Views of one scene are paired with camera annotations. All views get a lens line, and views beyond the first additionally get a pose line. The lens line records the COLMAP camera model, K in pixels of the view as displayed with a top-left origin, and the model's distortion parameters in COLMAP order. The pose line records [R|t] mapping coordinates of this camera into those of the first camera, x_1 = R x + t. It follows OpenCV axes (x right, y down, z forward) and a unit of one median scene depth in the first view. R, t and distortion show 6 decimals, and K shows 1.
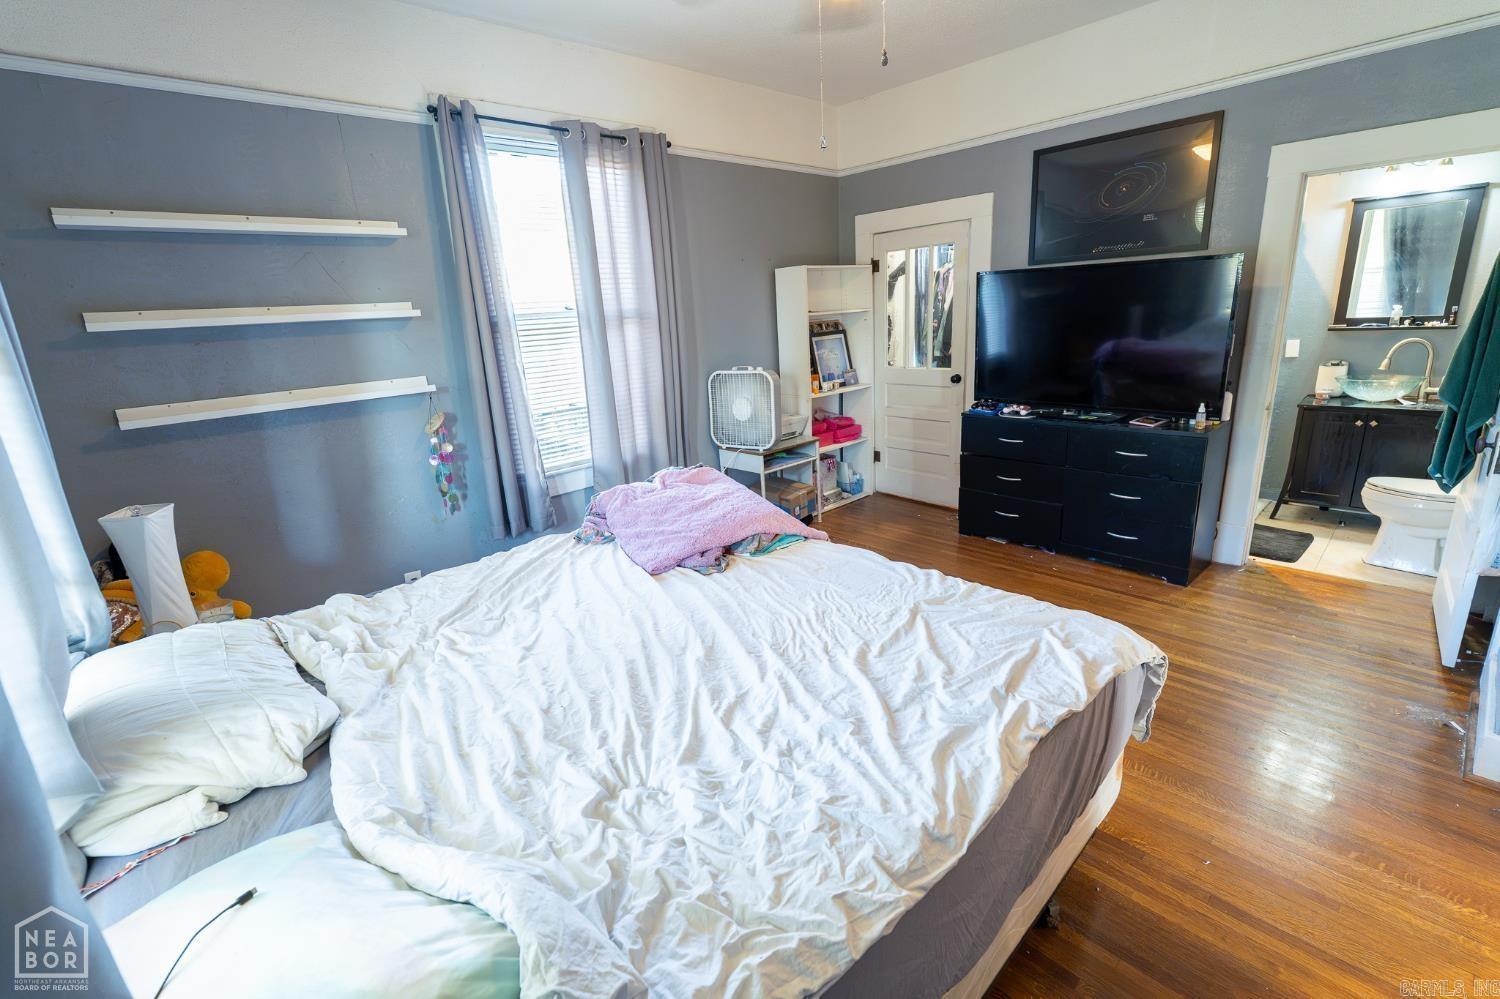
lens RADIAL K [[661.8, 0, 750.0], [0, 661.8, 499.5], [0, 0, 1]] dist [-0.000597, -0.000118]
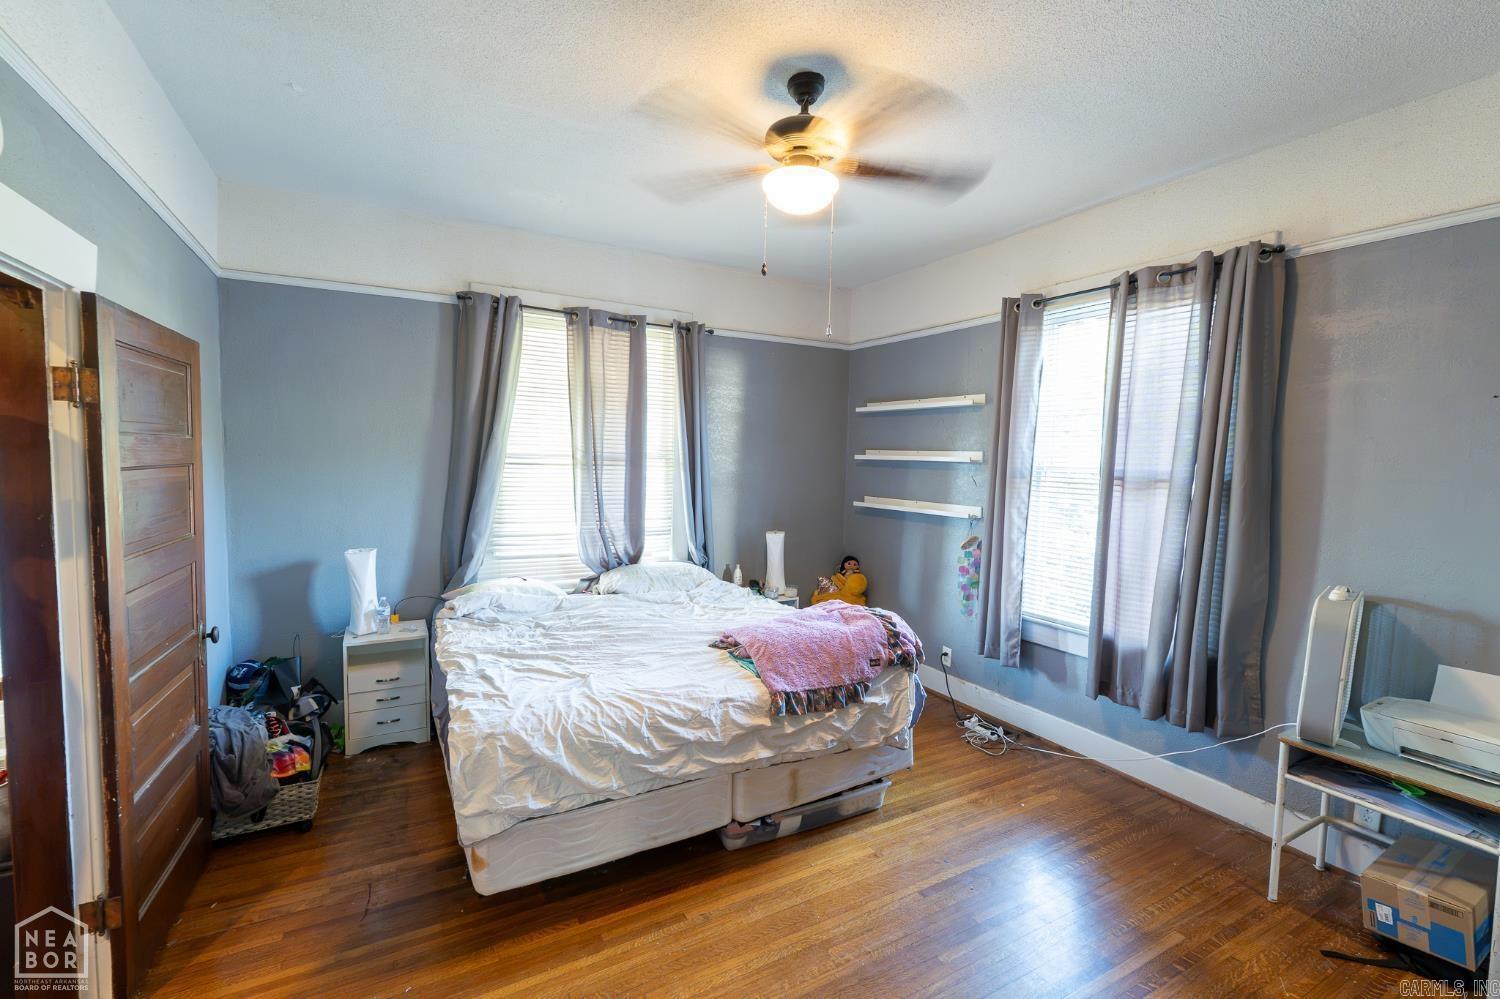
lens RADIAL K [[661.8, 0, 750.0], [0, 661.8, 499.5], [0, 0, 1]] dist [-0.000597, -0.000118]
pose [[-0.241527, 0.122453, -0.962637, 0.880556], [-0.284790, 0.939379, 0.190949, -0.337677], [0.927663, 0.320269, -0.192012, 0.884952]]
